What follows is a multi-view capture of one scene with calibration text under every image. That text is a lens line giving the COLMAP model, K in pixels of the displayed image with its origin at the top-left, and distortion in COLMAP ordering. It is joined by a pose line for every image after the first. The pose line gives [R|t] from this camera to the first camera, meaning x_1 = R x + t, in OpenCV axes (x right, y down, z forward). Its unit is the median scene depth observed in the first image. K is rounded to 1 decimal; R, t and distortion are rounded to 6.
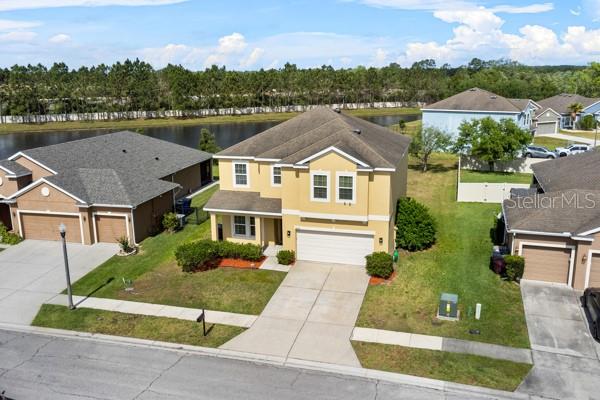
lens RADIAL K [[514.2, 0, 300.2], [0, 514.2, 188.7], [0, 0, 1]] dist [0.013129, 0.012822]
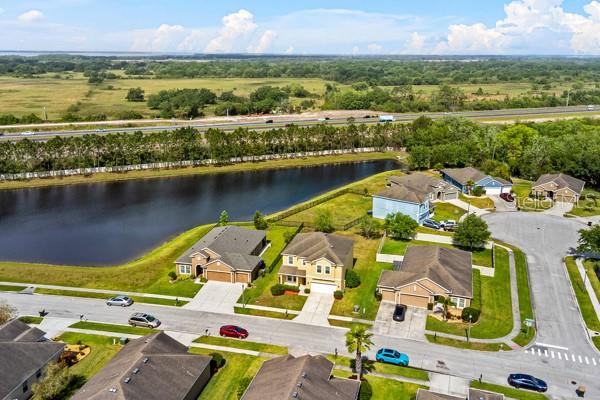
lens RADIAL K [[506.0, 0, 300.0], [0, 506.0, 200.0], [0, 0, 1]] dist [0.014144, 0.009871]
pose [[0.999692, 0.015329, 0.019510, -0.131388], [-0.016295, 0.998598, 0.050367, -0.527672], [-0.018710, -0.050669, 0.998540, -1.855601]]
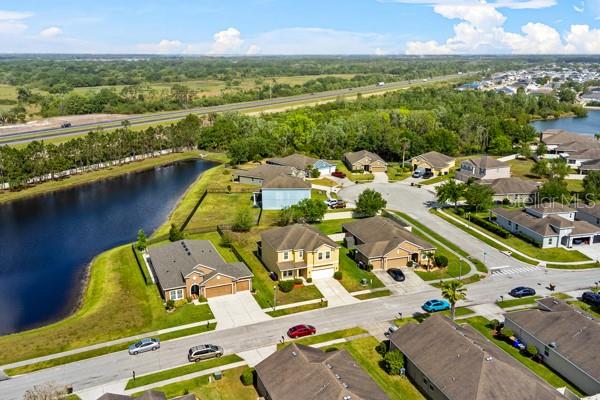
lens RADIAL K [[514.2, 0, 300.2], [0, 514.2, 188.7], [0, 0, 1]] dist [0.013129, 0.012822]
pose [[0.805405, -0.137180, 0.576632, -1.747422], [0.124759, 0.990290, 0.061332, -0.596616], [-0.579446, 0.022543, 0.814699, -1.471397]]
